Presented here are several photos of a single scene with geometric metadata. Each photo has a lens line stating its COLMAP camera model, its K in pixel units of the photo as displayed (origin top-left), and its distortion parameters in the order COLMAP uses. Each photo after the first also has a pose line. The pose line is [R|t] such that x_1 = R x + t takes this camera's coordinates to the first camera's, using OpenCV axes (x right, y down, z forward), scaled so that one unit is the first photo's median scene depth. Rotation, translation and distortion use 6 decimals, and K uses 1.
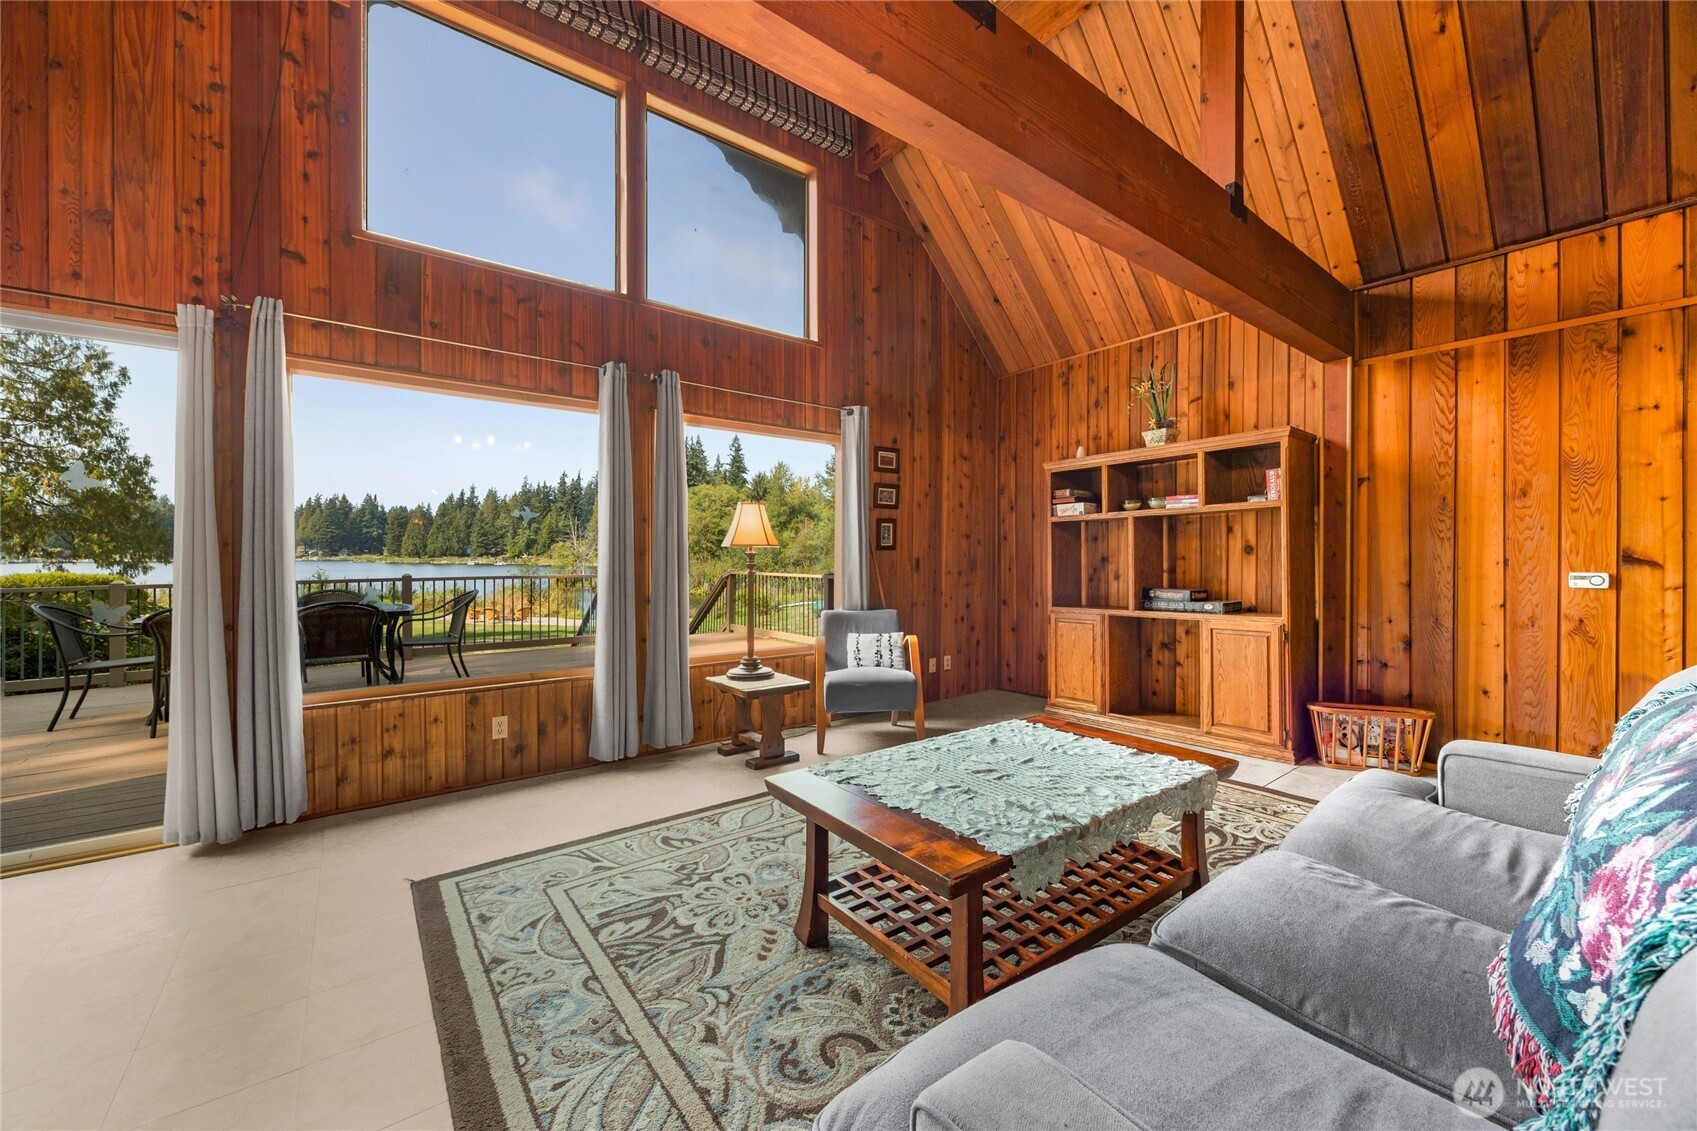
lens RADIAL K [[649.7, 0, 842.4], [0, 649.7, 554.9], [0, 0, 1]] dist [-0.002967, 0.000273]
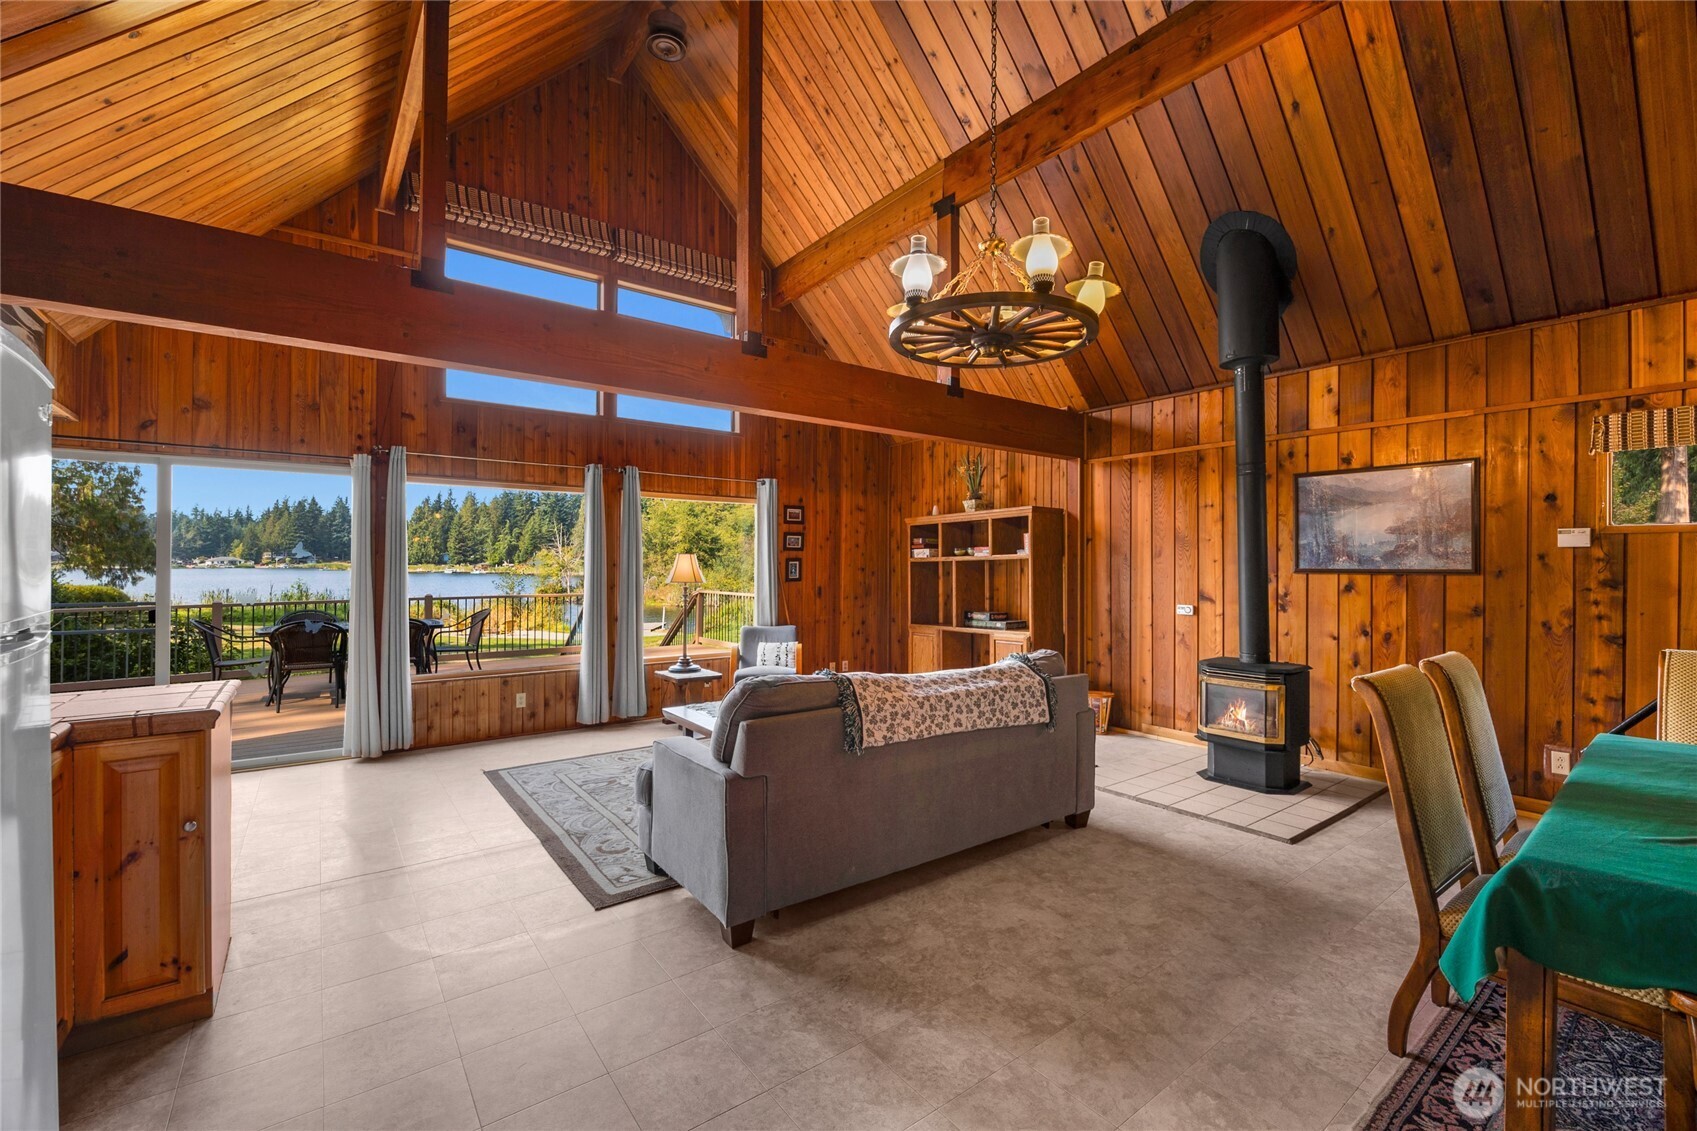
lens RADIAL K [[719.4, 0, 832.6], [0, 719.4, 545.5], [0, 0, 1]] dist [-0.008141, 0.000223]
pose [[0.999643, 0.000240, -0.026735, 0.238978], [-0.000862, 0.999729, -0.023267, -0.059747], [0.026723, 0.023282, 0.999372, -0.633674]]
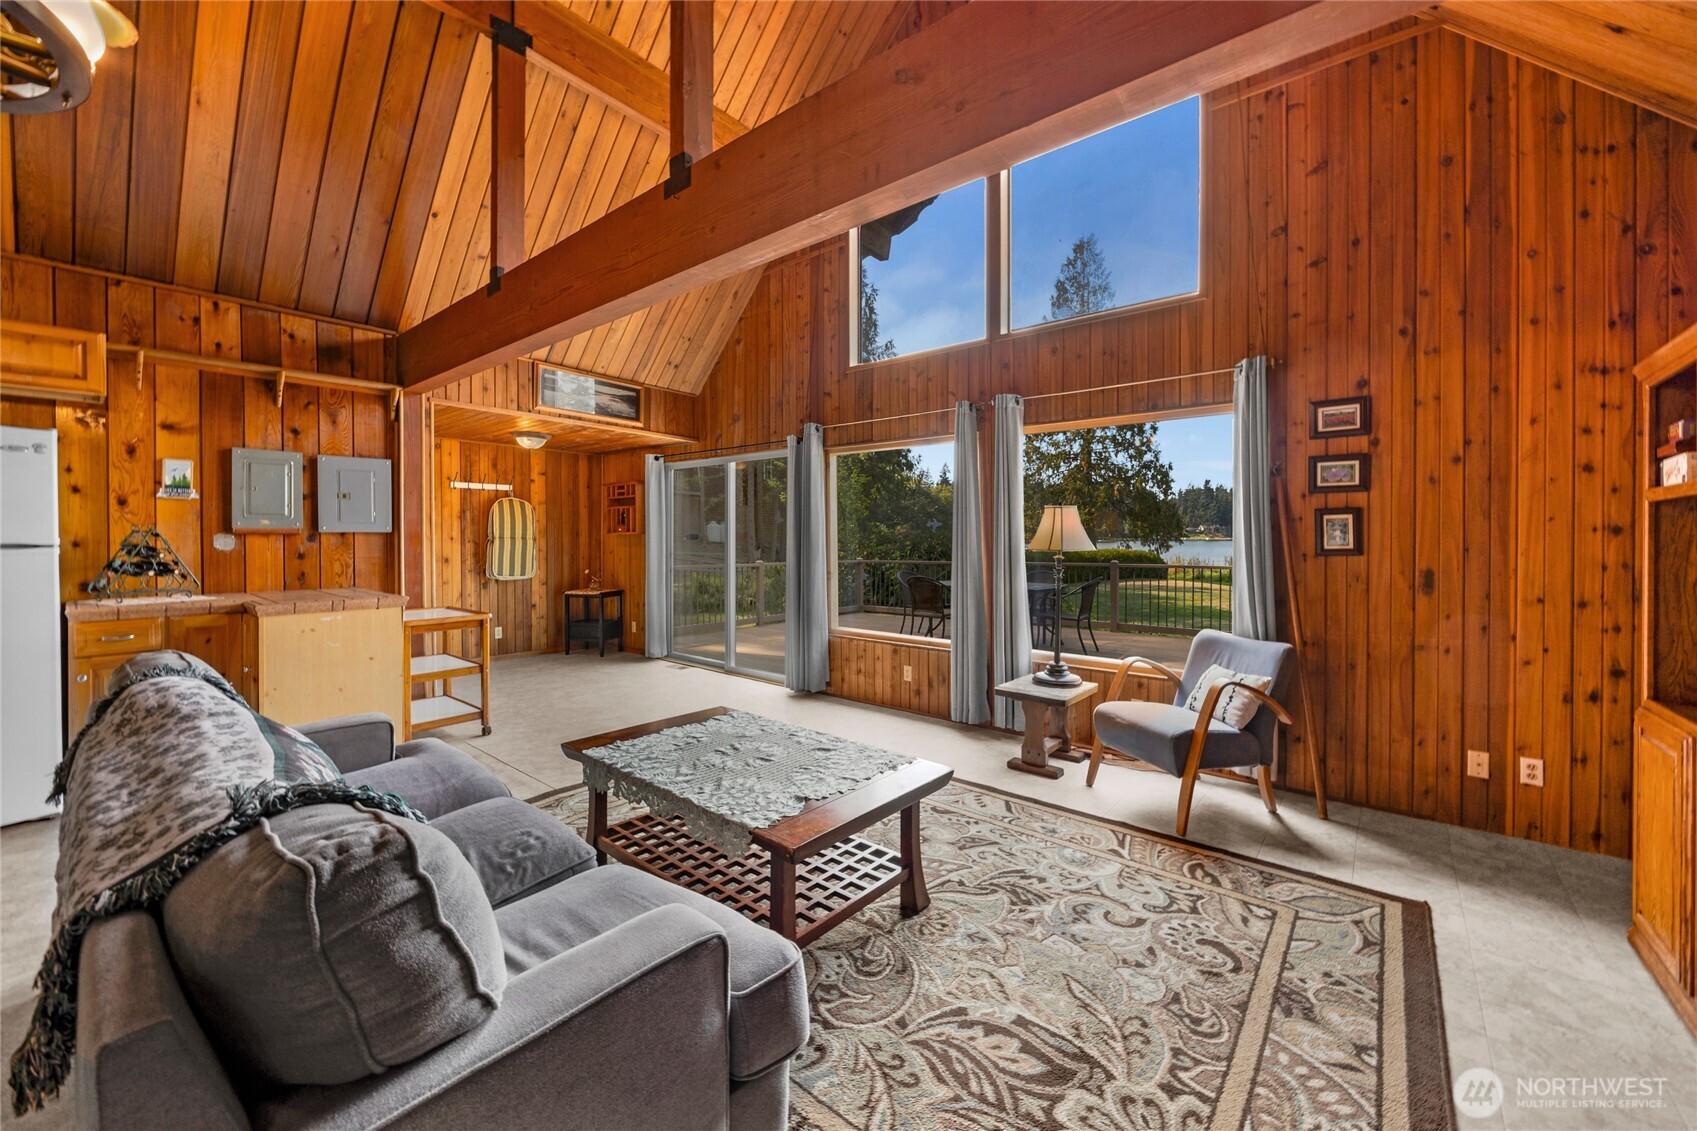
lens RADIAL K [[649.7, 0, 849.2], [0, 649.7, 534.0], [0, 0, 1]] dist [-0.002967, 0.000273]
pose [[0.224567, -0.004228, -0.974449, 0.752597], [0.003665, 0.999987, -0.003494, -0.036528], [0.974452, -0.002787, 0.224580, 0.474531]]
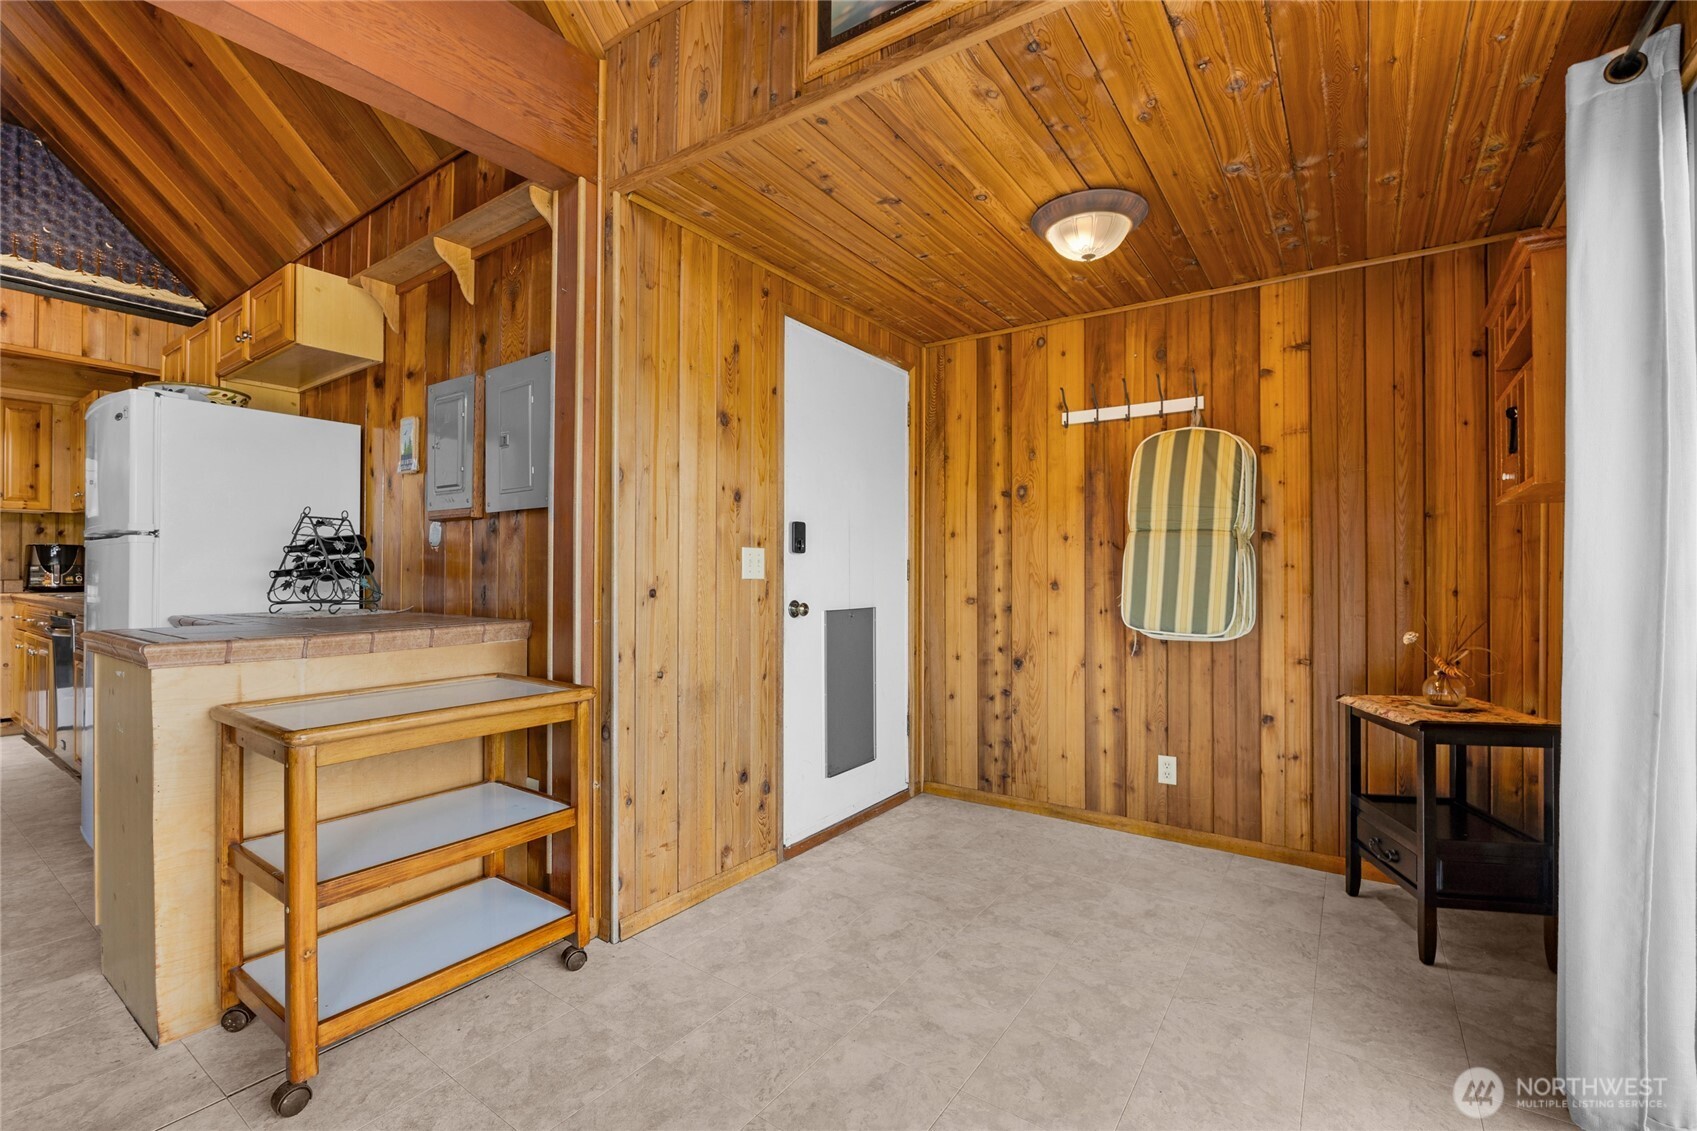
lens RADIAL K [[719.4, 0, 865.9], [0, 719.4, 565.2], [0, 0, 1]] dist [-0.008141, 0.000223]
pose [[-0.941435, -0.007780, -0.337105, -0.579361], [-0.003650, 0.999910, -0.012885, 0.009395], [0.337175, -0.010900, -0.941379, 0.564907]]
